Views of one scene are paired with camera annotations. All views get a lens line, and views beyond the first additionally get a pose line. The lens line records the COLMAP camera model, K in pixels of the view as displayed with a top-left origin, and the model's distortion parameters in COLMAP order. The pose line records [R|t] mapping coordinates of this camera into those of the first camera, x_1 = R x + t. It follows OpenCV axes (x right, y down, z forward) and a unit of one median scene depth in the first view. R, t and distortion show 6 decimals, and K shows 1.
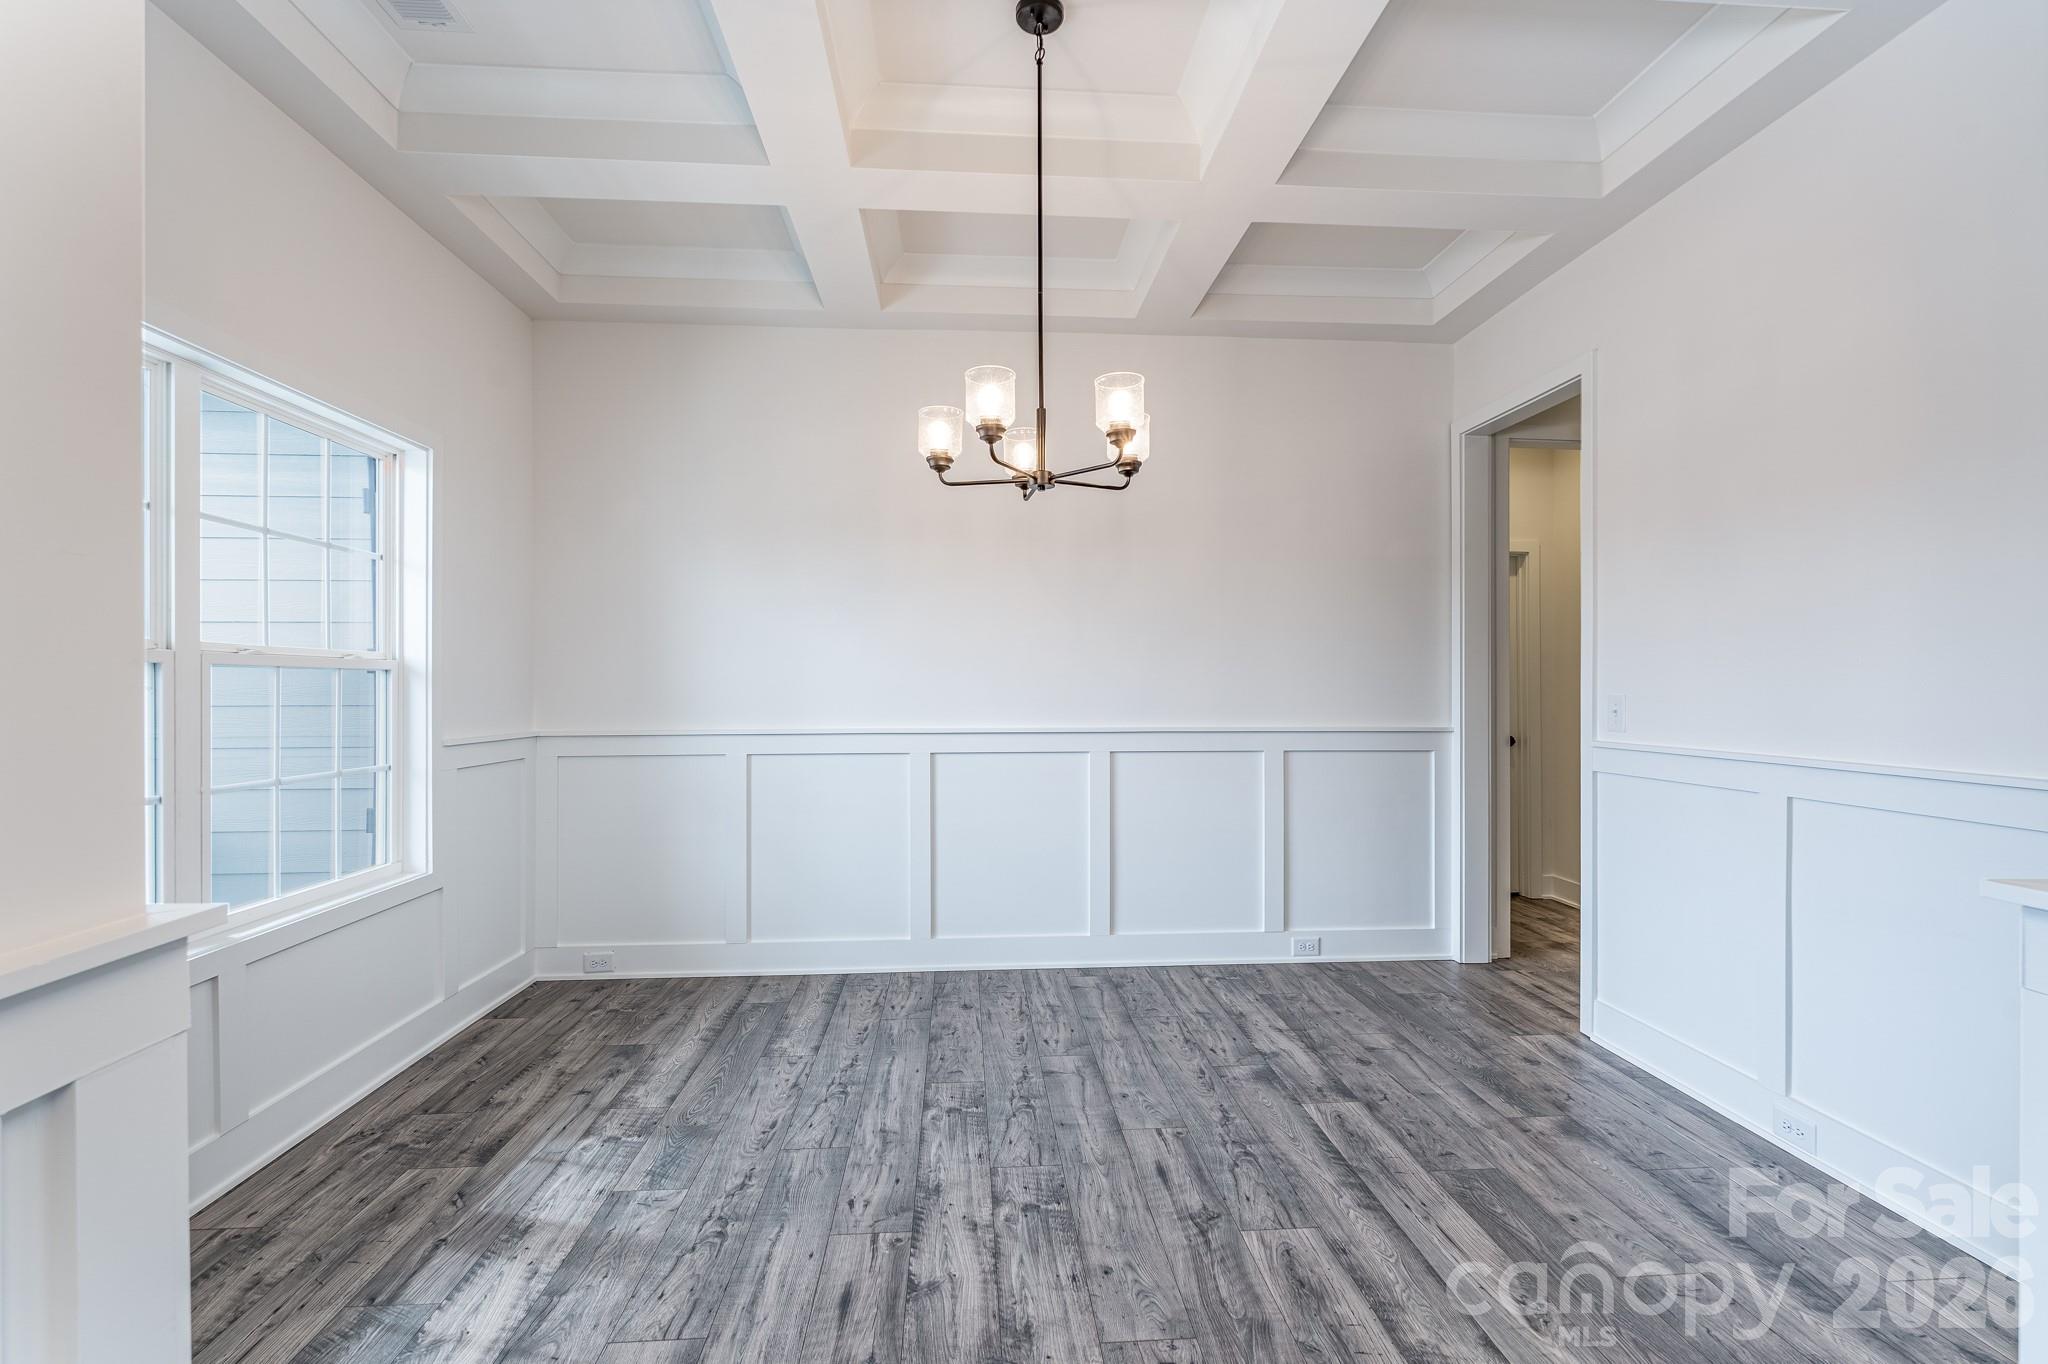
lens RADIAL K [[927.6, 0, 1025.2], [0, 927.6, 686.1], [0, 0, 1]] dist [-0.000540, -0.000095]
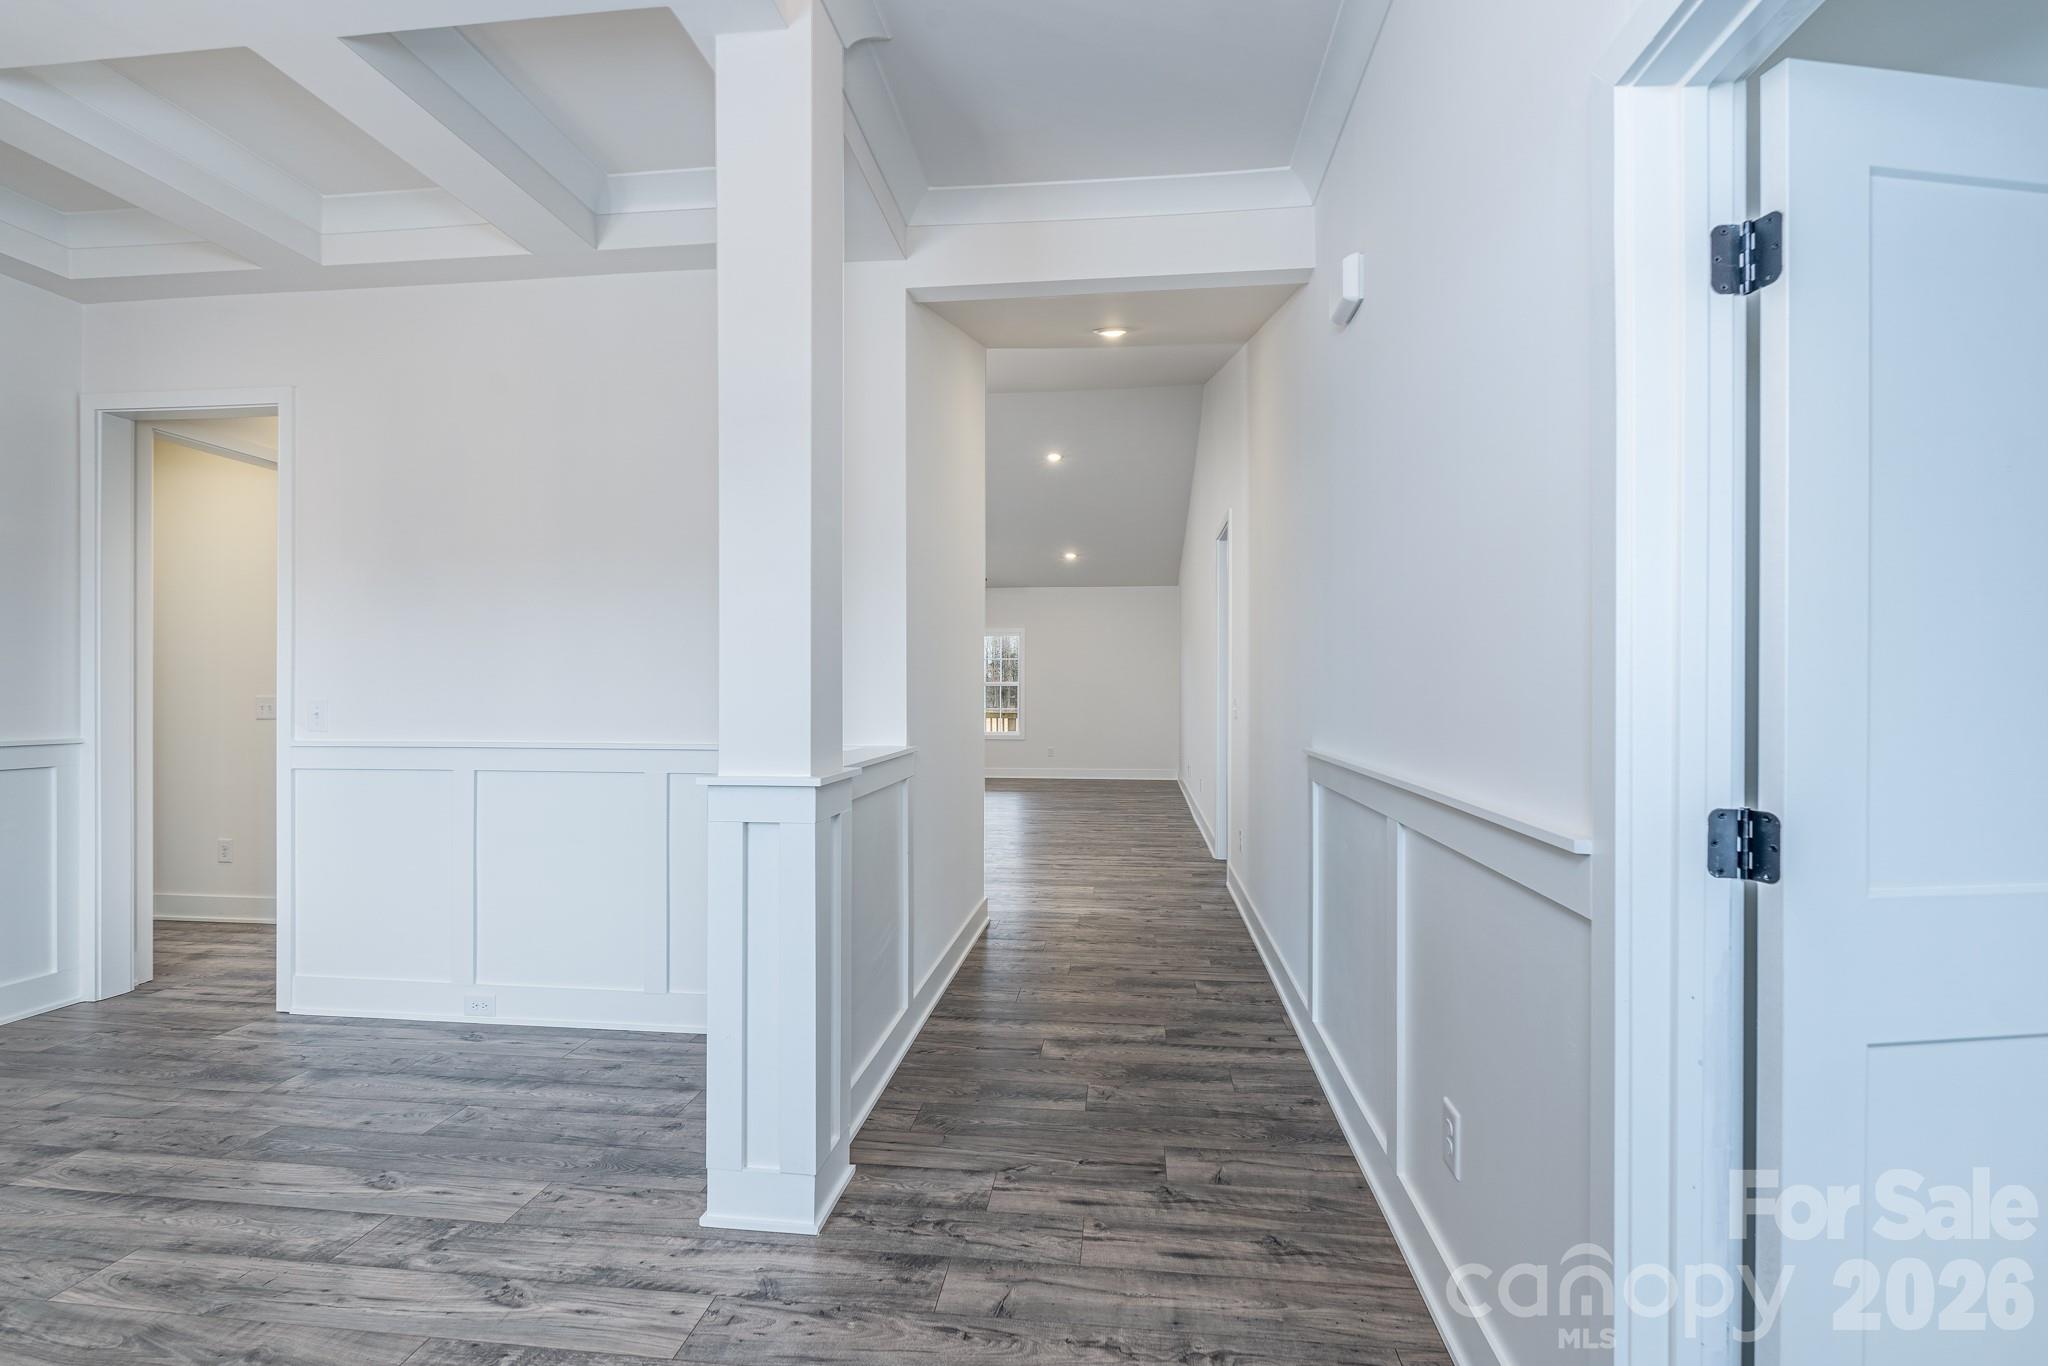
lens RADIAL K [[901.6, 0, 1024.0], [0, 901.6, 683.0], [0, 0, 1]] dist [0.002718, 0.000370]
pose [[0.192627, 0.006793, 0.981249, -0.347388], [0.001759, 0.999972, -0.007268, -0.000594], [-0.981270, 0.003126, 0.192610, -0.074841]]
